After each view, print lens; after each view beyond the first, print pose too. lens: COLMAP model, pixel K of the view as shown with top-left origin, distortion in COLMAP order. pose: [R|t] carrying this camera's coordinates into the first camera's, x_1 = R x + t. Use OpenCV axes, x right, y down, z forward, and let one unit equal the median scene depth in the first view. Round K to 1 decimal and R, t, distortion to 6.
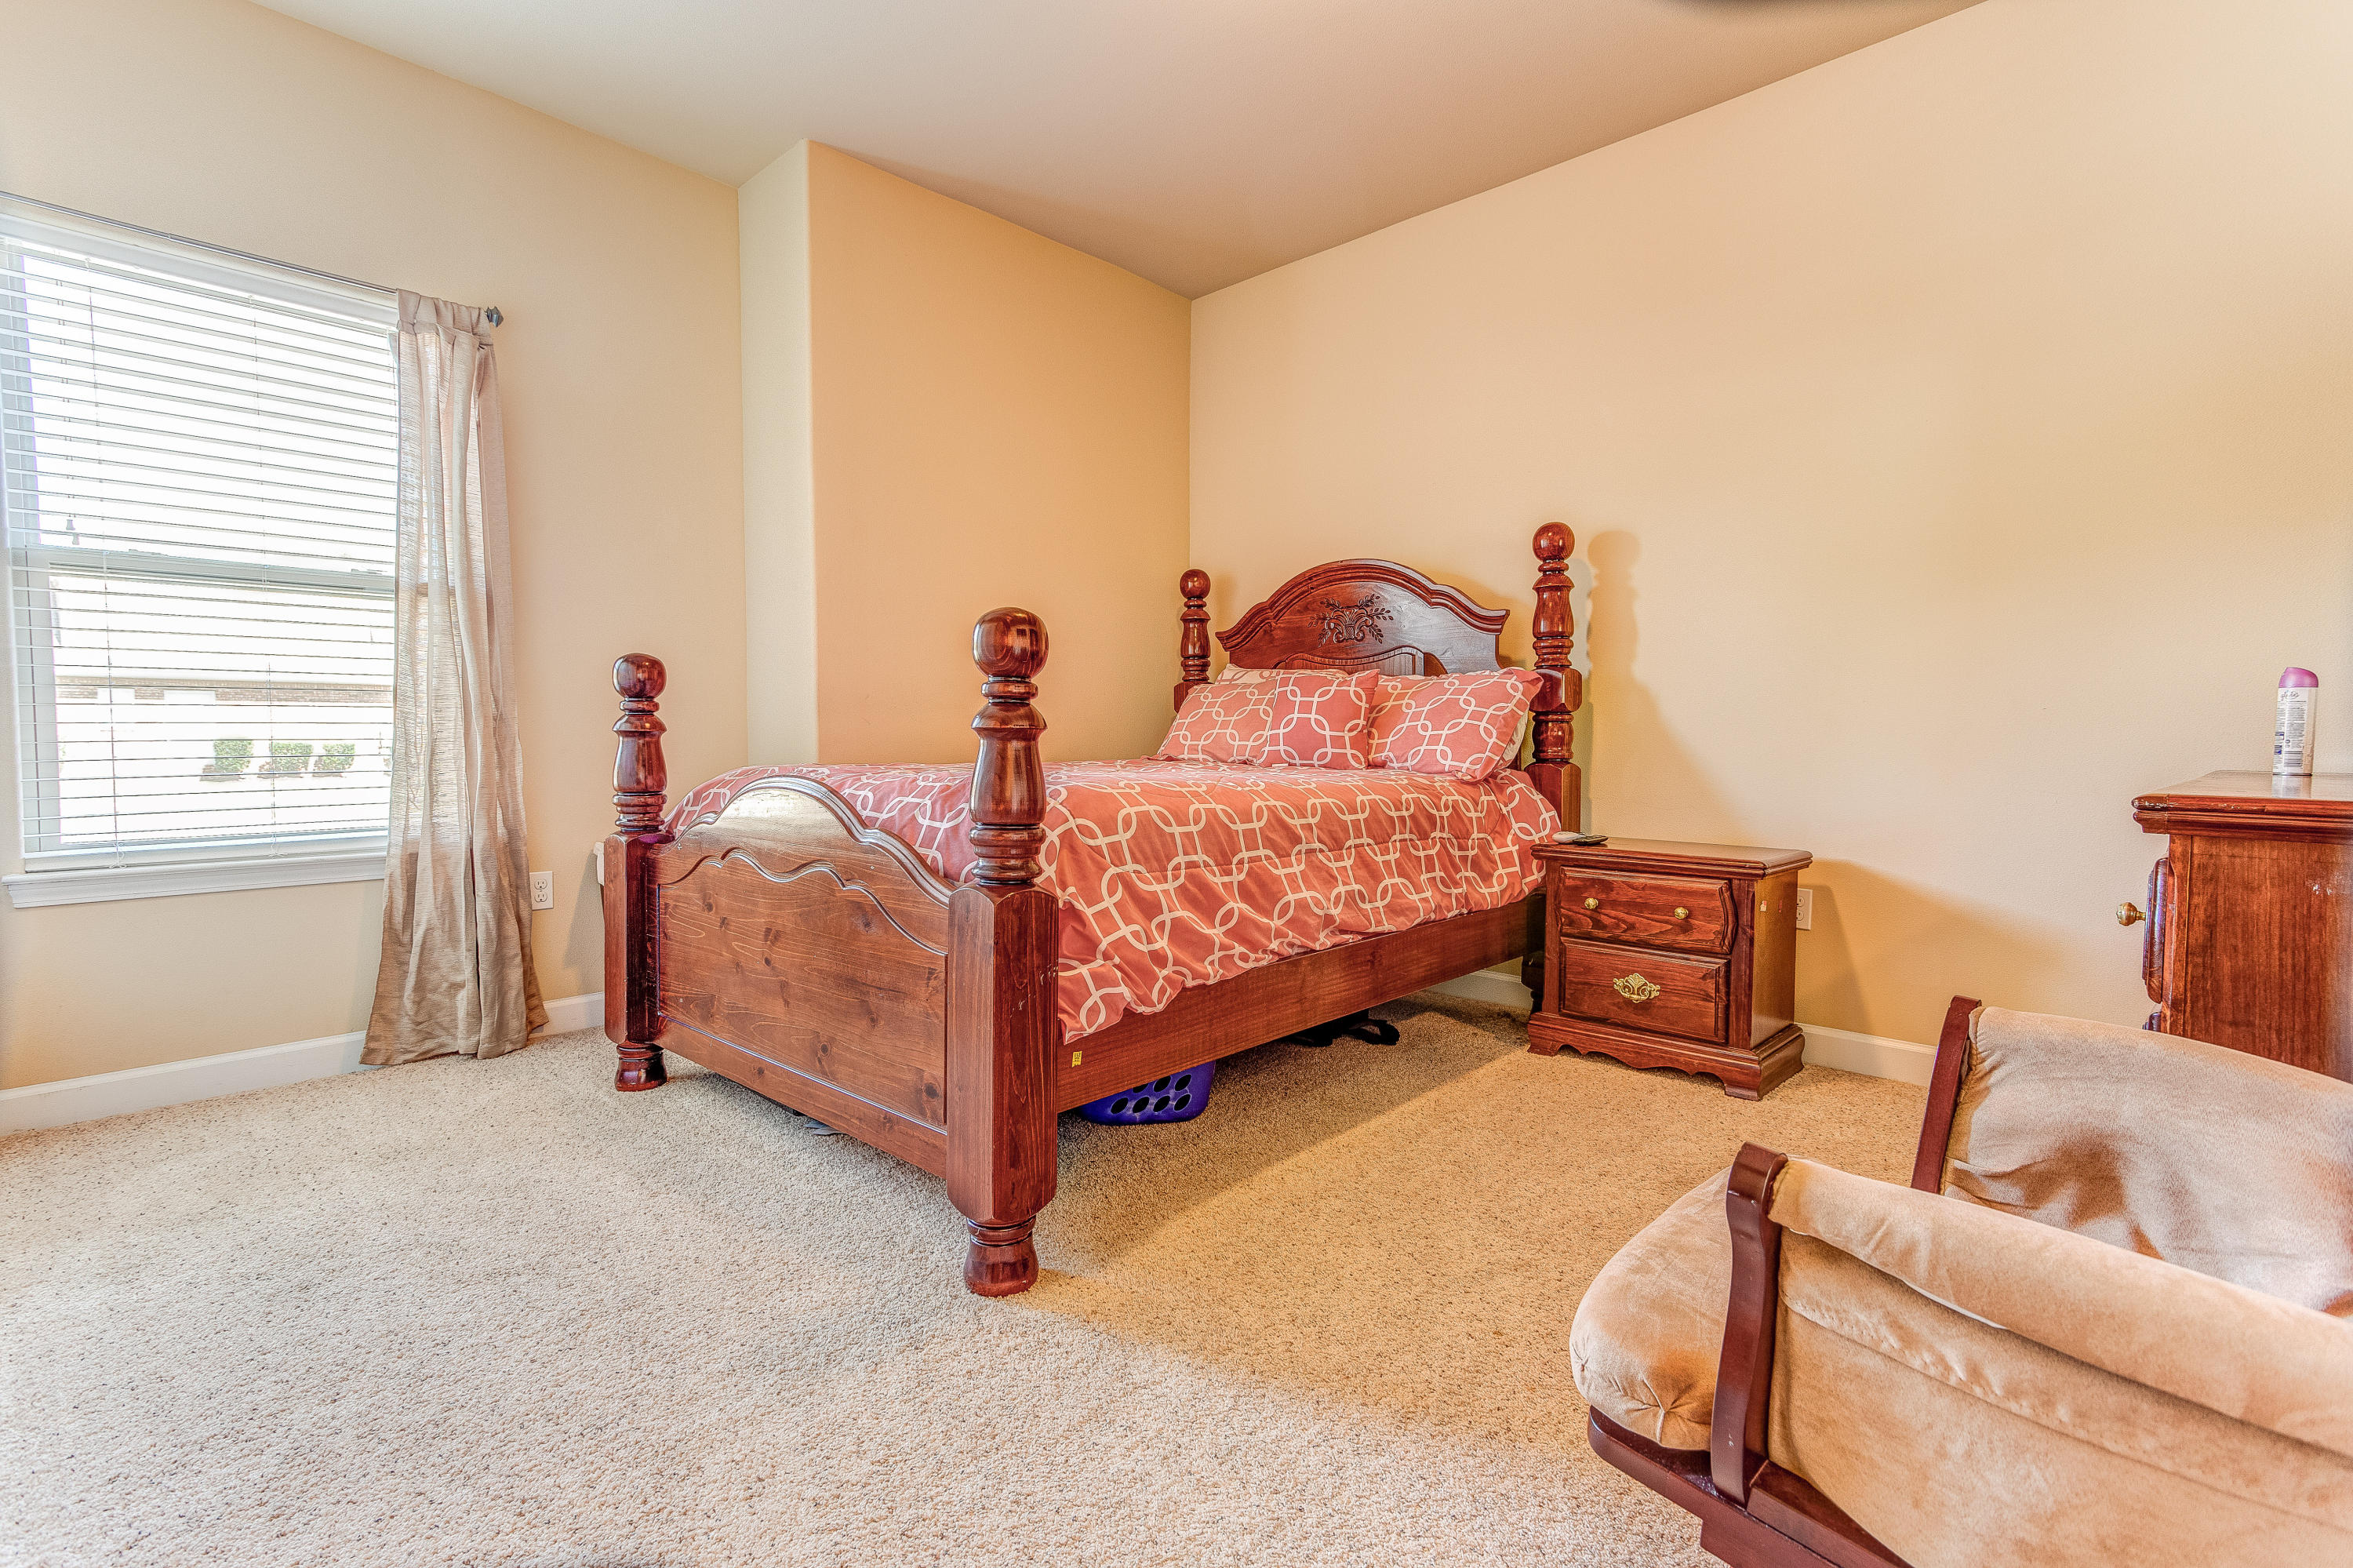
lens RADIAL K [[1123.5, 0, 1176.5], [0, 1123.5, 784.0], [0, 0, 1]] dist [0.000693, 0.000090]
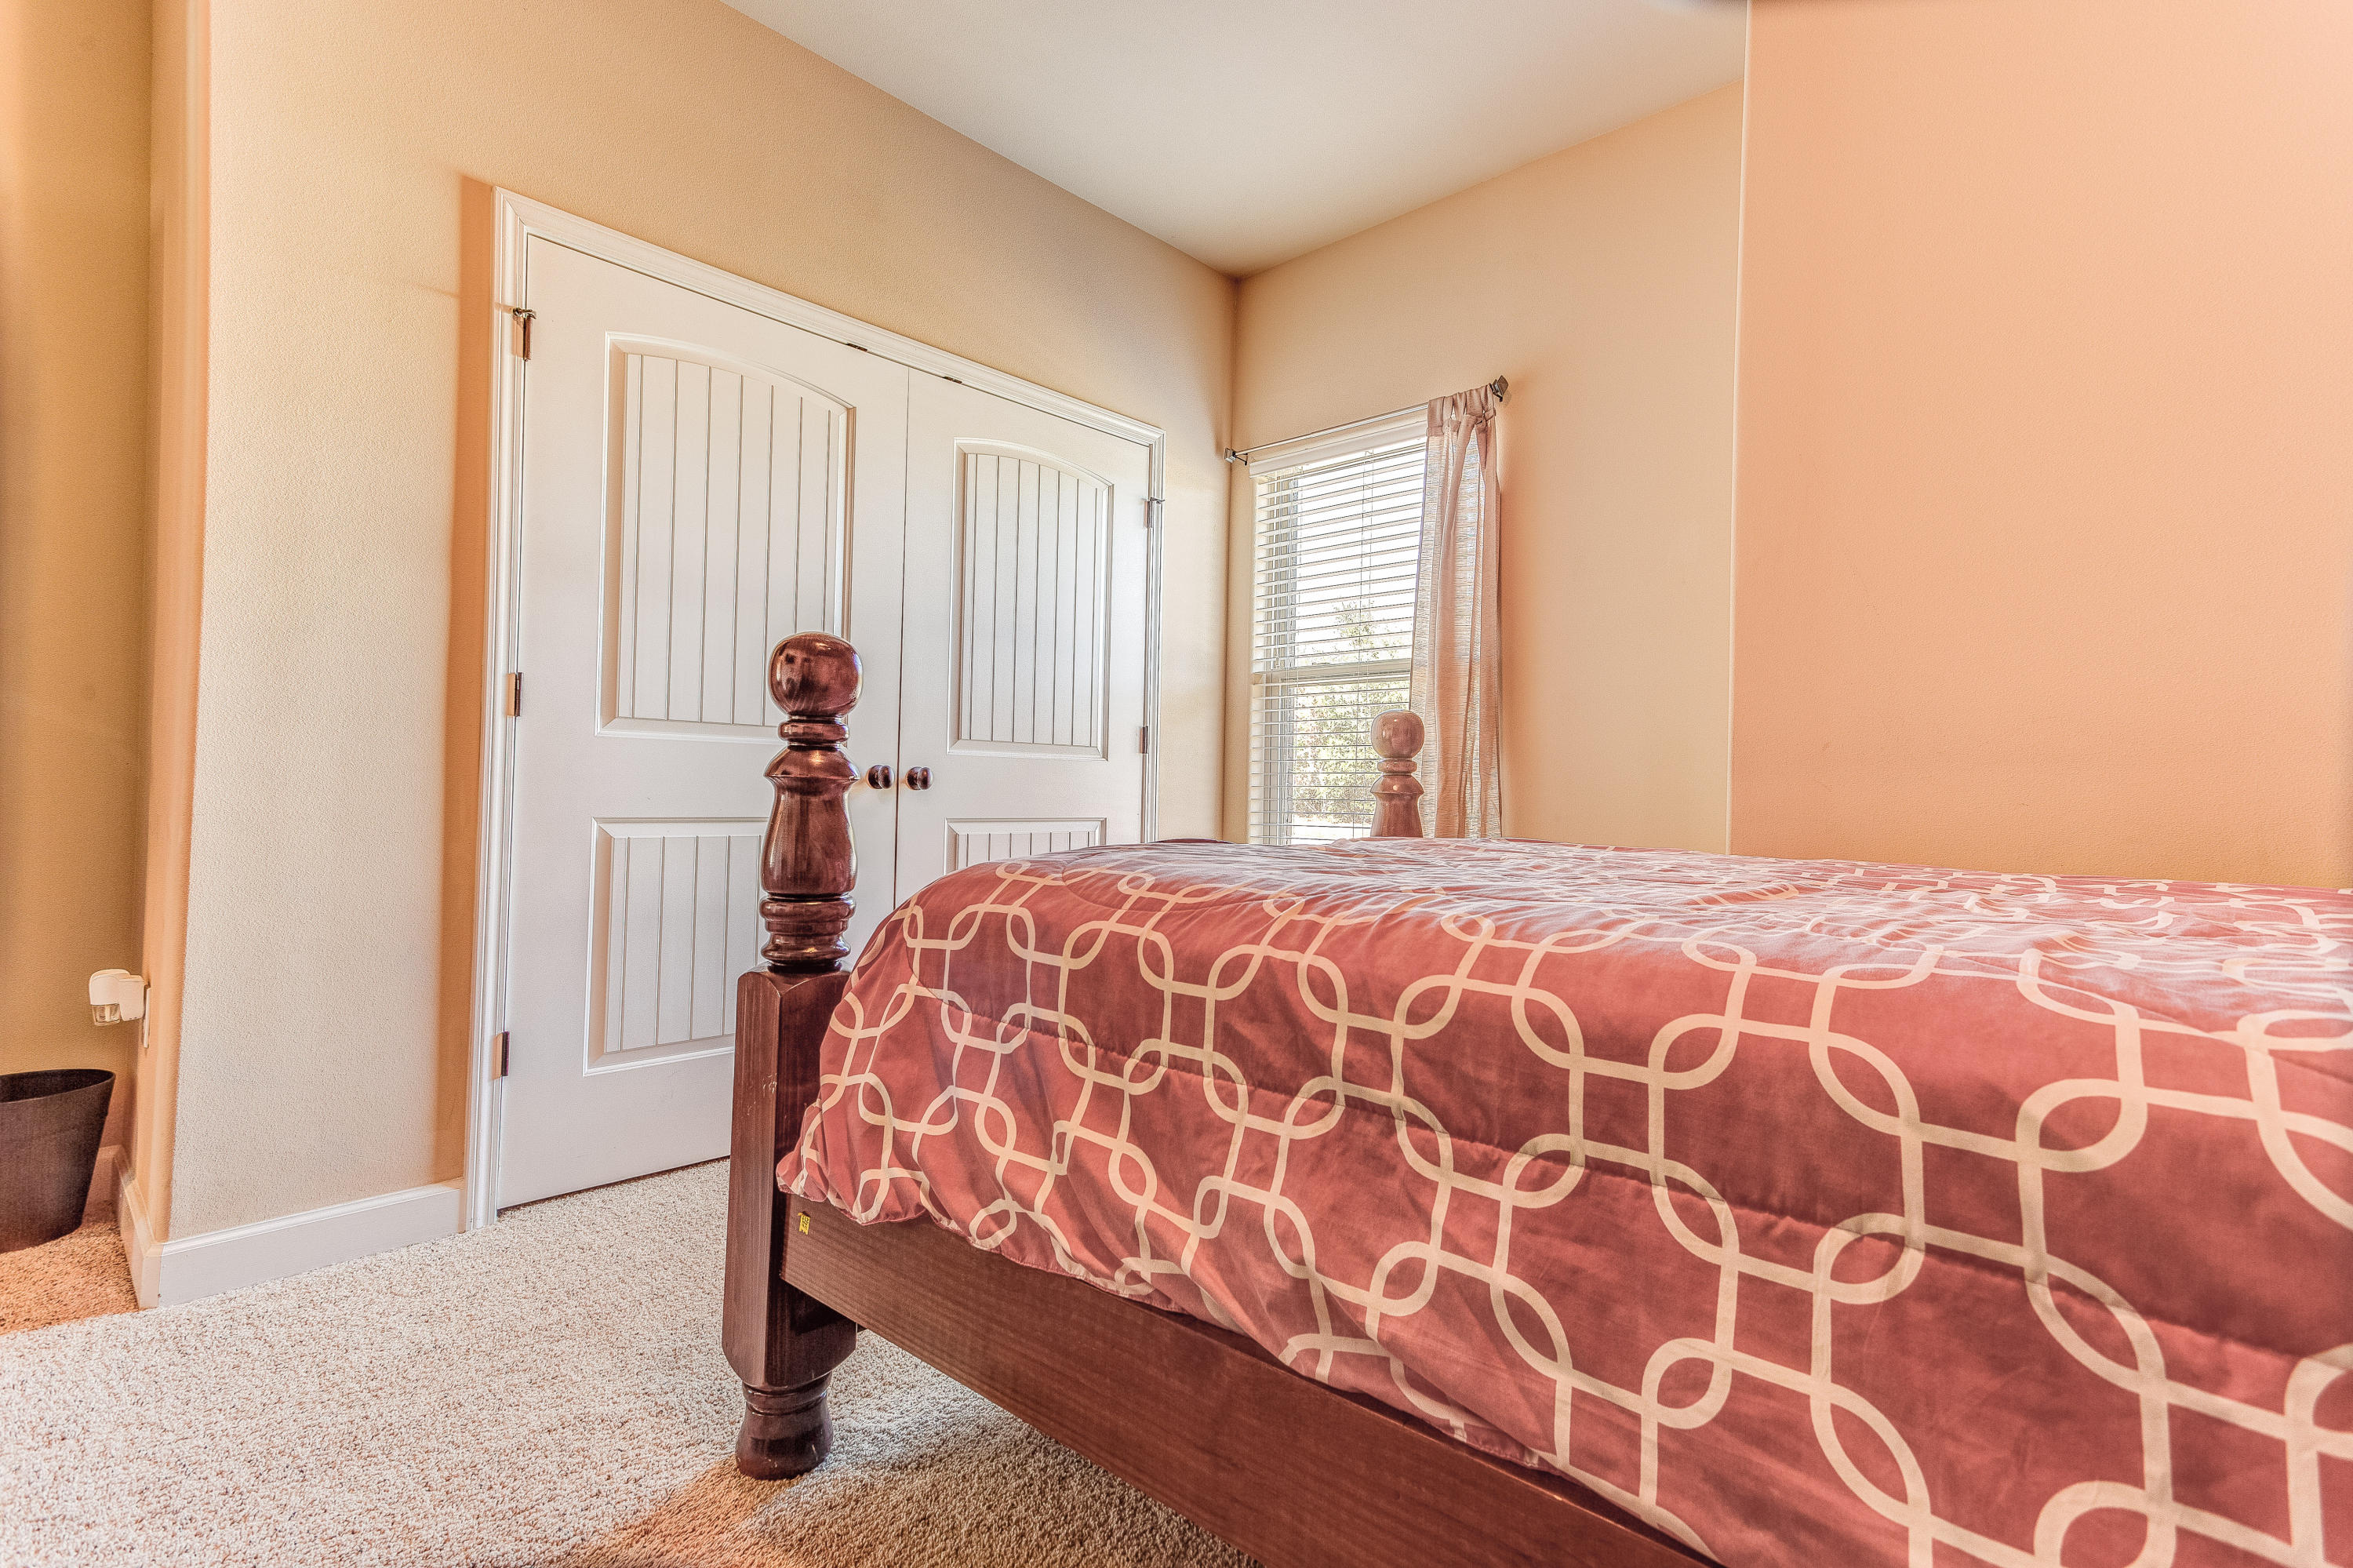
lens RADIAL K [[1096.6, 0, 1176.5], [0, 1096.6, 784.0], [0, 0, 1]] dist [0.038120, 0.000072]
pose [[0.020544, -0.006162, -0.999770, 0.504977], [-0.069170, 0.997576, -0.007570, -0.042657], [0.997393, 0.069310, 0.020068, 0.951927]]
